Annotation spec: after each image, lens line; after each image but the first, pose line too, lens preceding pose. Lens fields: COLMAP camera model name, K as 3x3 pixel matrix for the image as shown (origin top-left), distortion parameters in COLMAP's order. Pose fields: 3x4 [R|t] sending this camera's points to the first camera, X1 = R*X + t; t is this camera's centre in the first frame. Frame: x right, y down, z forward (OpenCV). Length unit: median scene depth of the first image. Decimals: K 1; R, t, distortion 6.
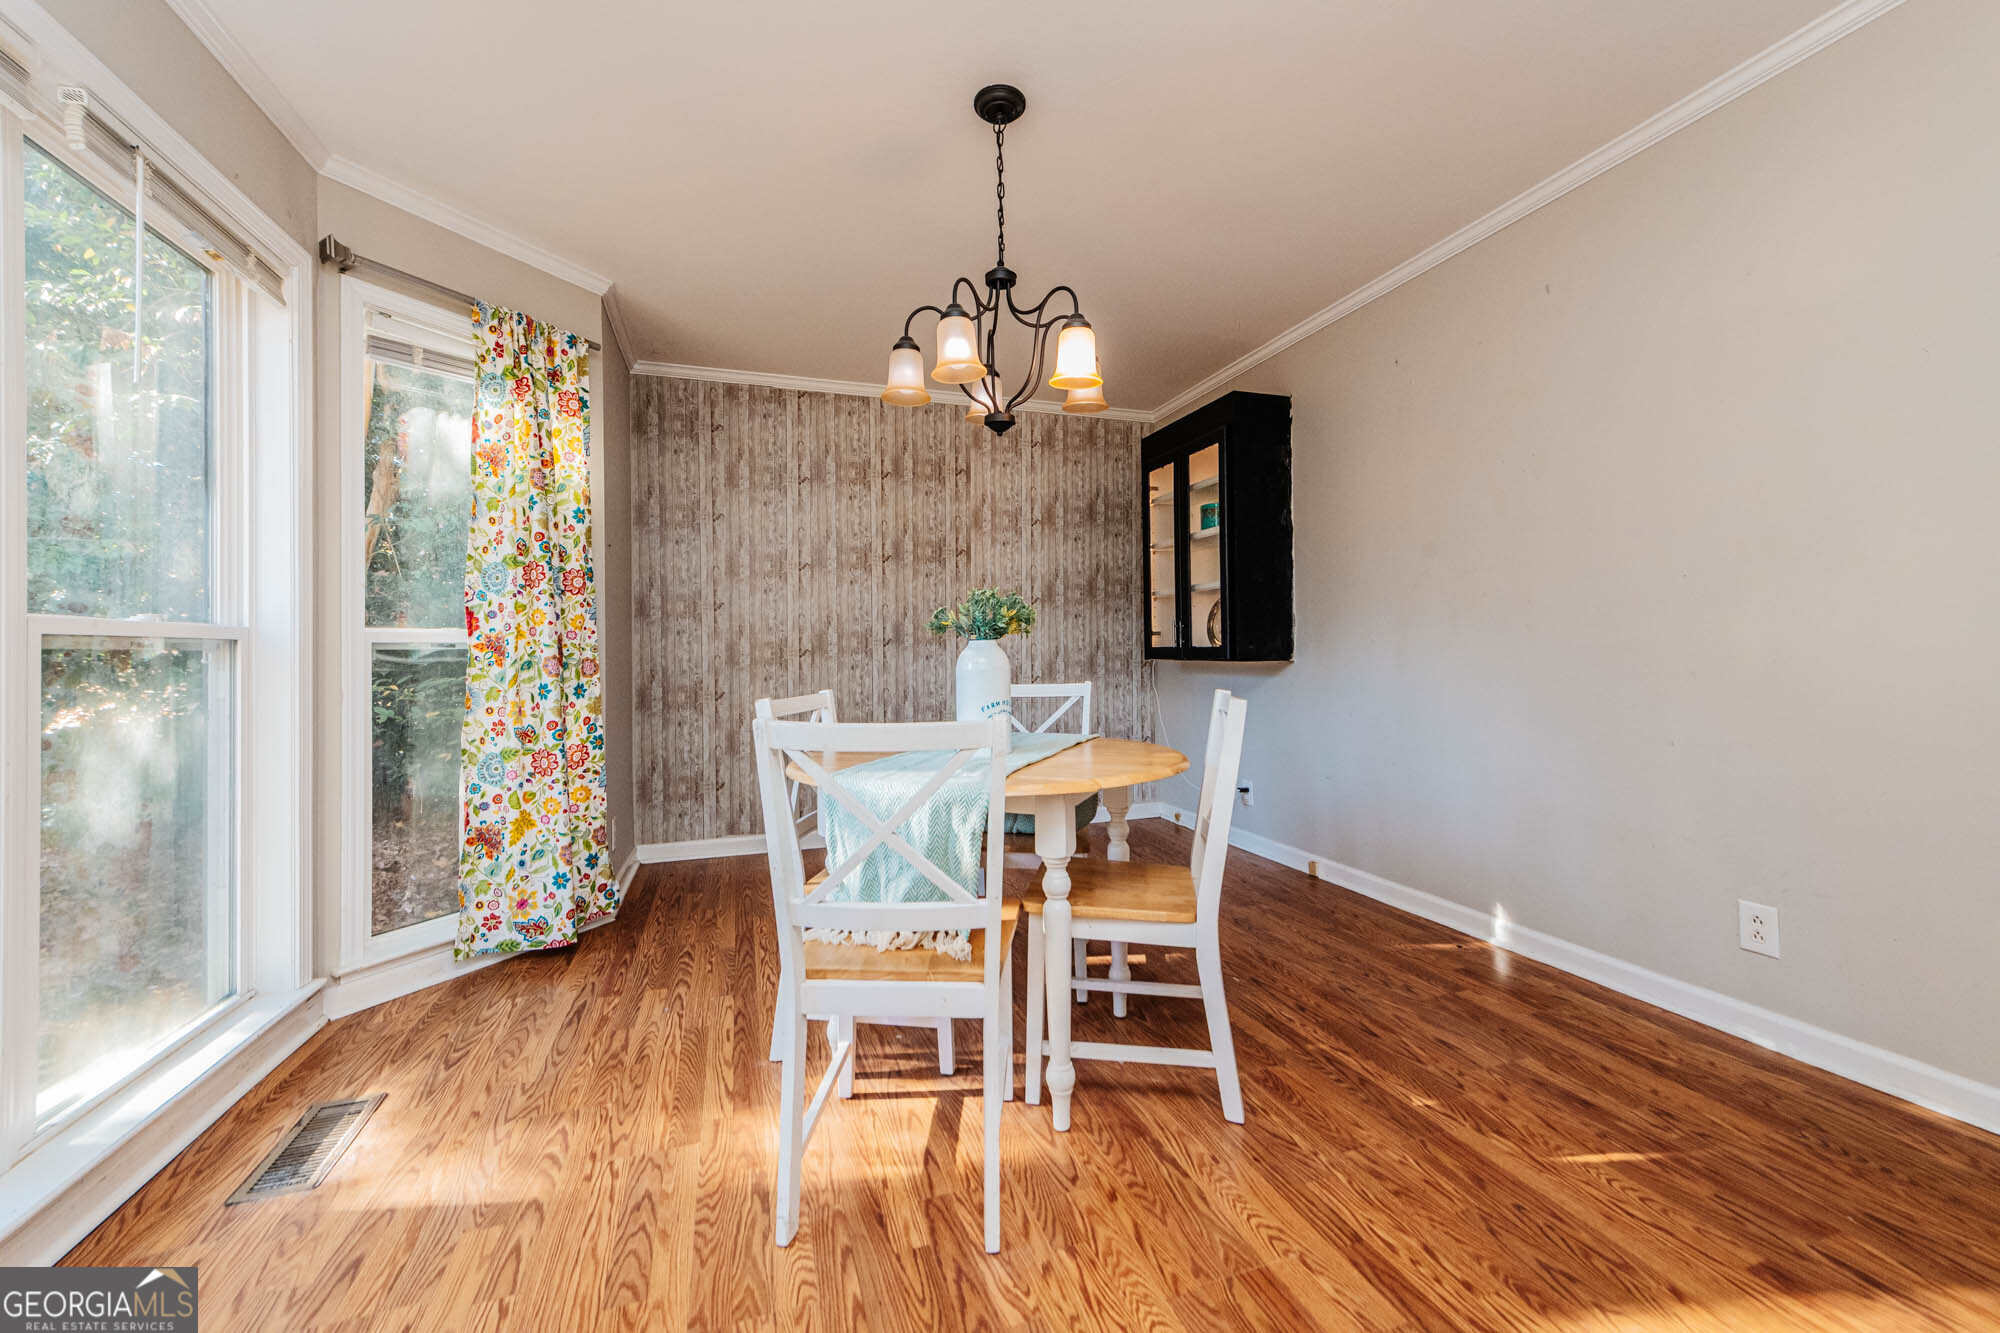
lens RADIAL K [[779.2, 0, 992.3], [0, 779.2, 638.7], [0, 0, 1]] dist [0.011990, -0.000141]
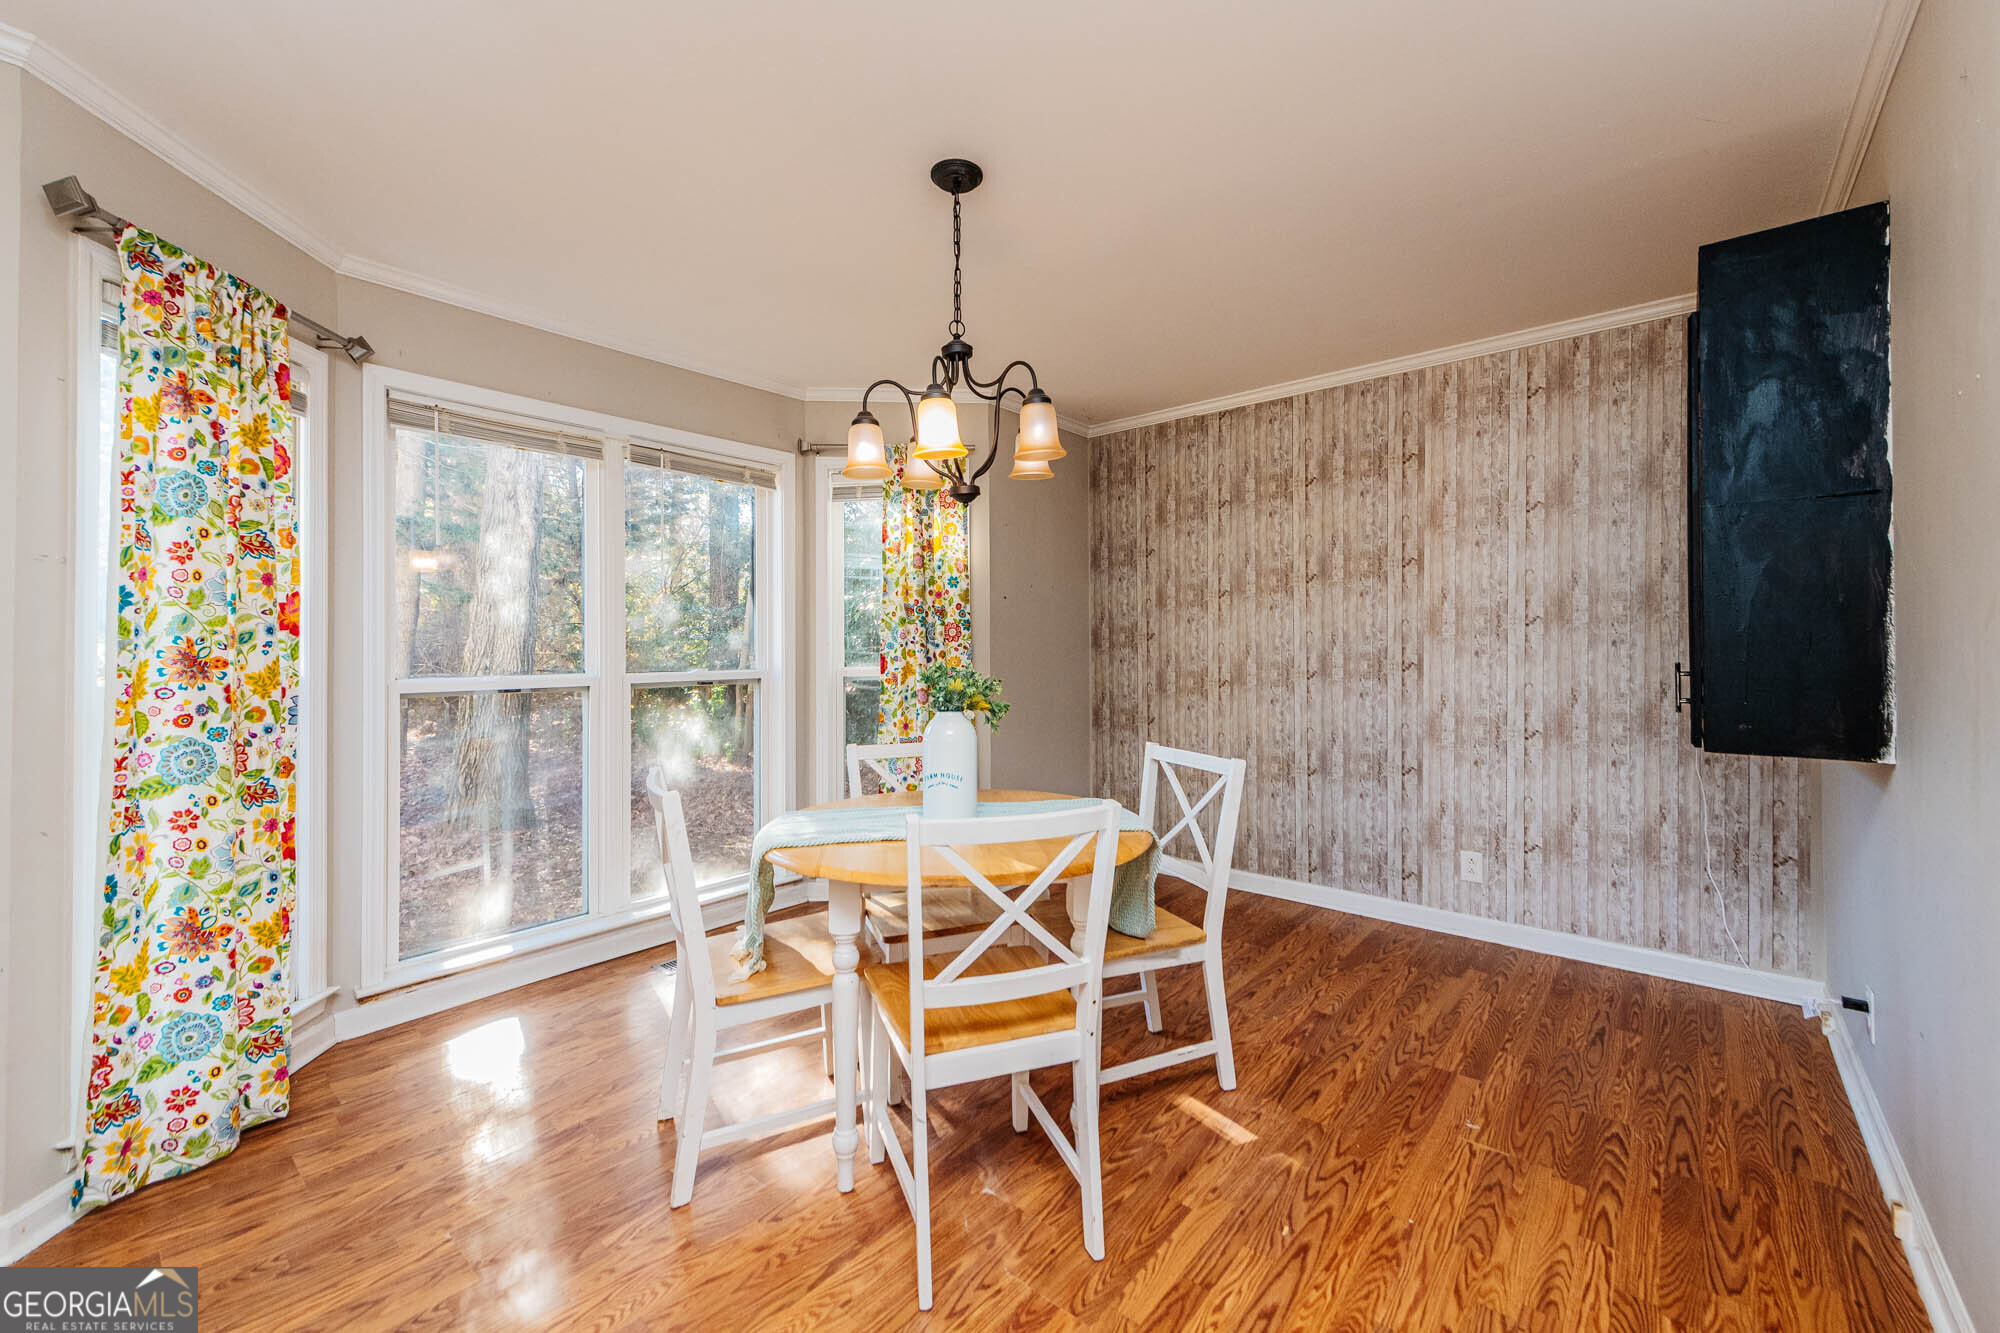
lens RADIAL K [[786.9, 0, 1000.4], [0, 786.9, 637.2], [0, 0, 1]] dist [0.001391, -0.000651]
pose [[0.517242, 0.001736, -0.855838, 0.714407], [0.013203, 0.999863, 0.010008, -0.082995], [0.855737, -0.016476, 0.517148, 0.413753]]
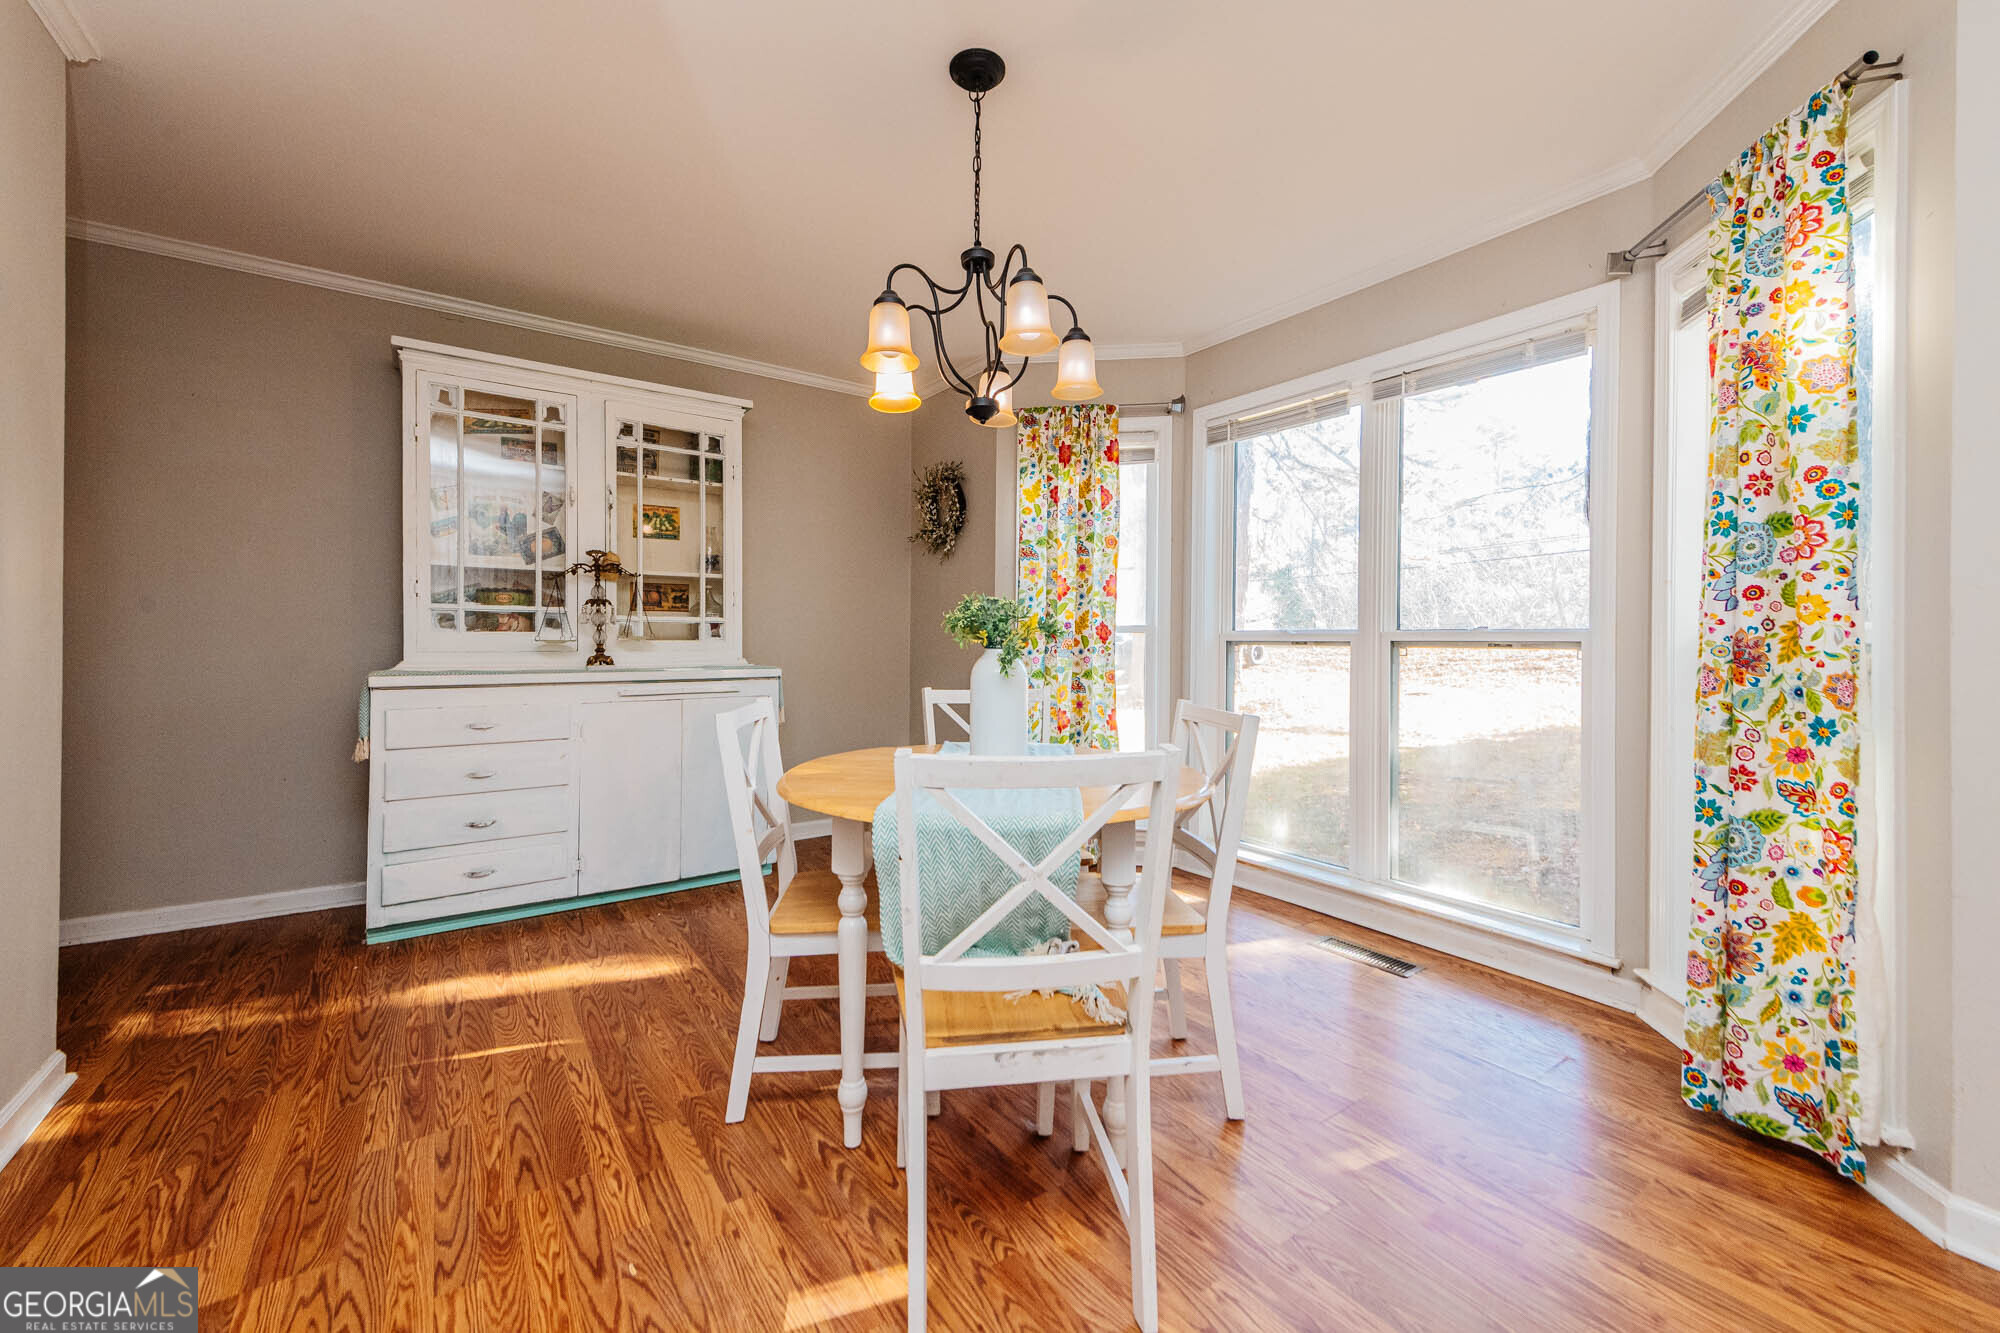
lens RADIAL K [[786.9, 0, 1000.4], [0, 786.9, 637.2], [0, 0, 1]] dist [0.001391, -0.000651]
pose [[-0.954821, 0.006414, -0.297112, 0.210936], [0.011903, 0.999790, -0.016670, 0.003741], [0.296942, -0.019454, -0.954697, 1.502096]]
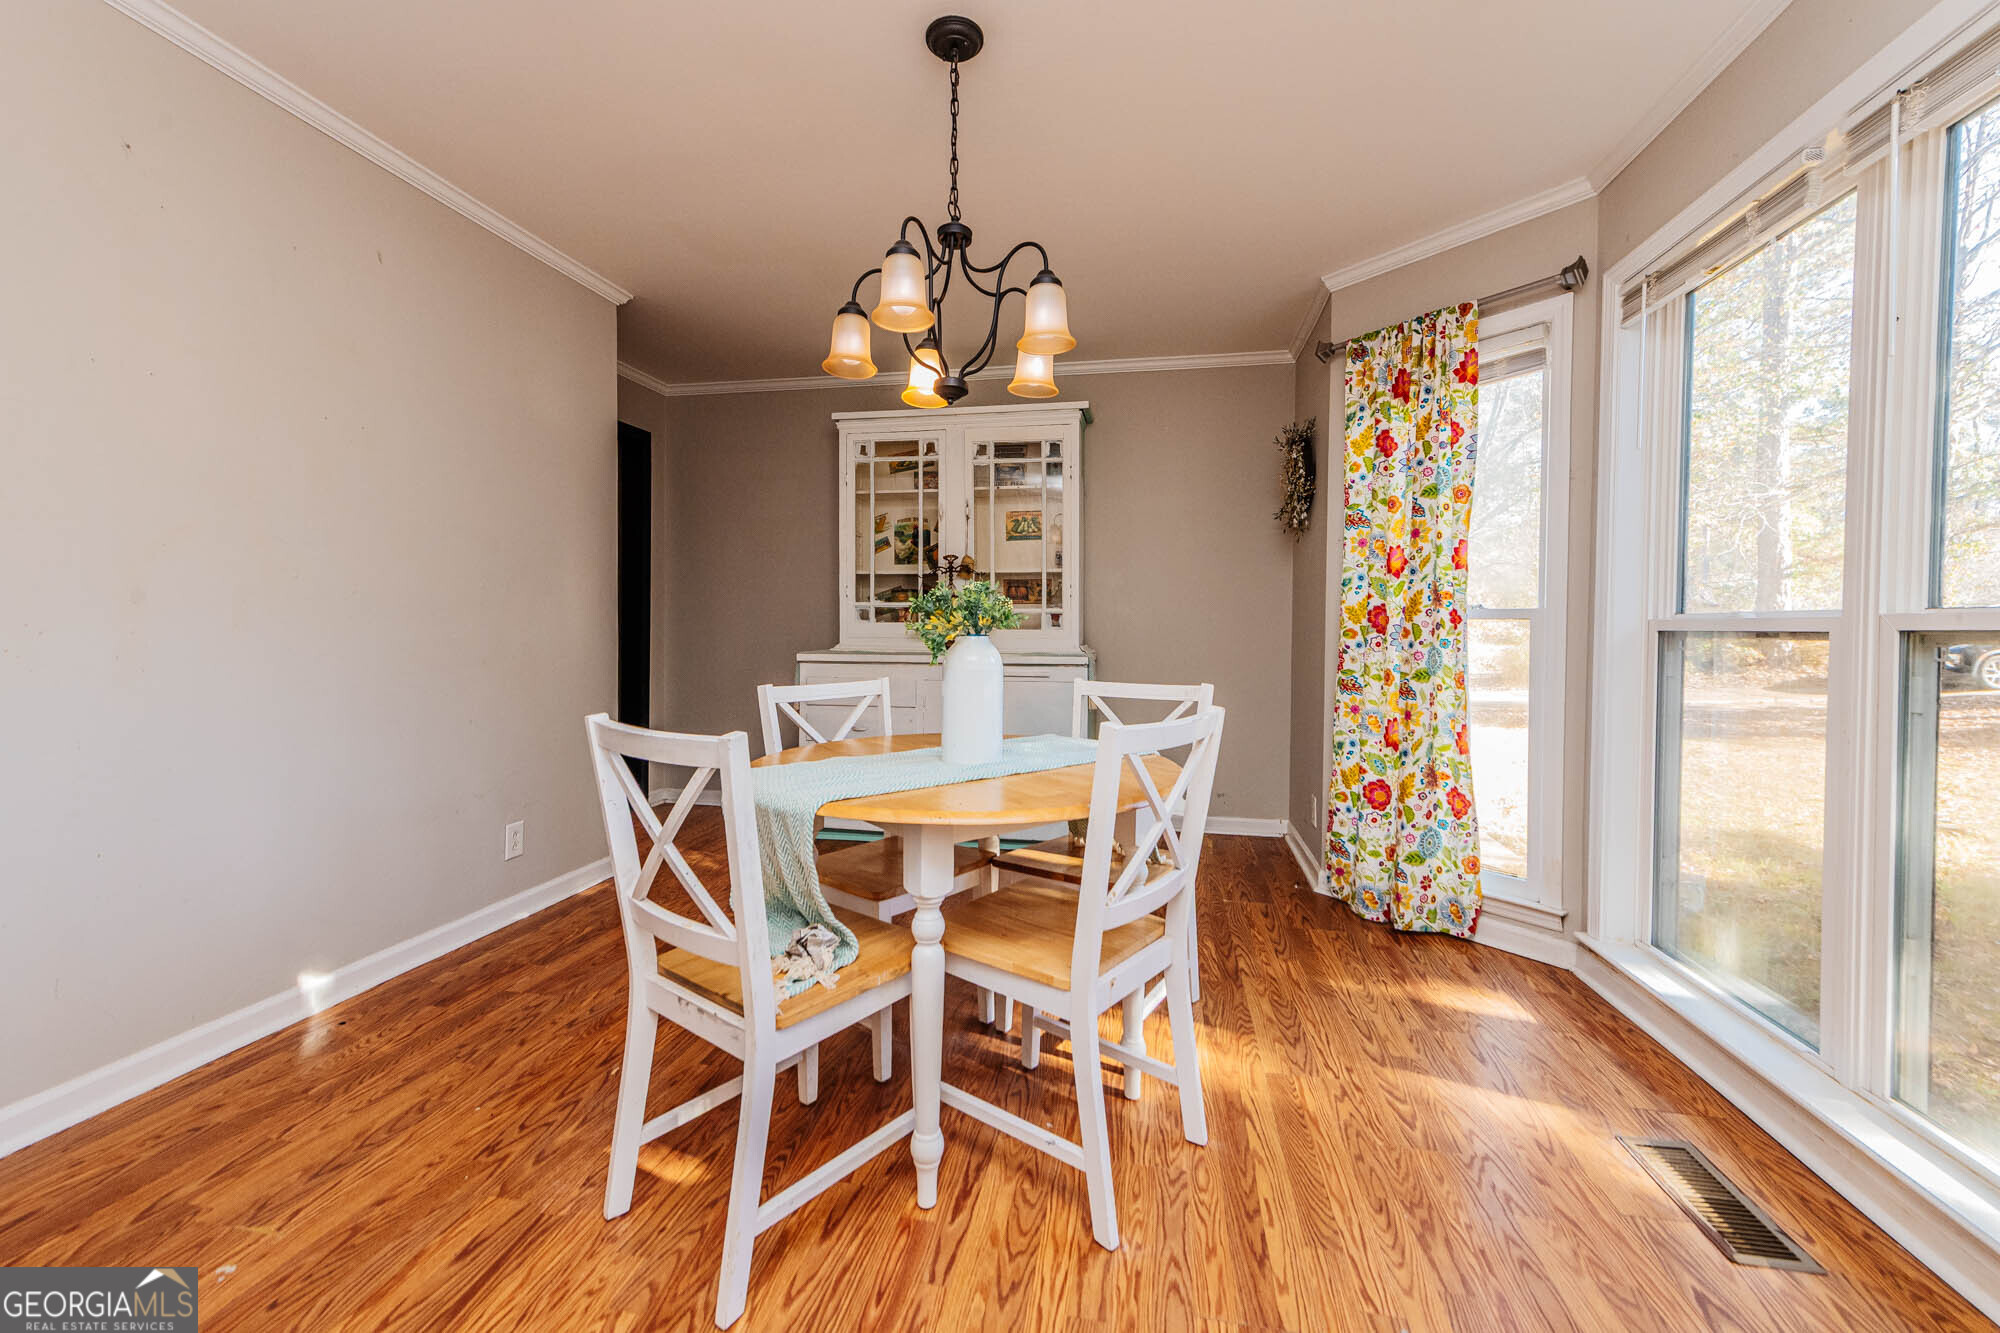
lens RADIAL K [[795.6, 0, 1007.5], [0, 795.6, 639.1], [0, 0, 1]] dist [0.001487, -0.000146]
pose [[-0.873990, 0.000766, 0.485943, -0.387847], [-0.003077, 0.999970, -0.007112, 0.009183], [-0.485934, -0.007711, -0.873962, 1.404338]]
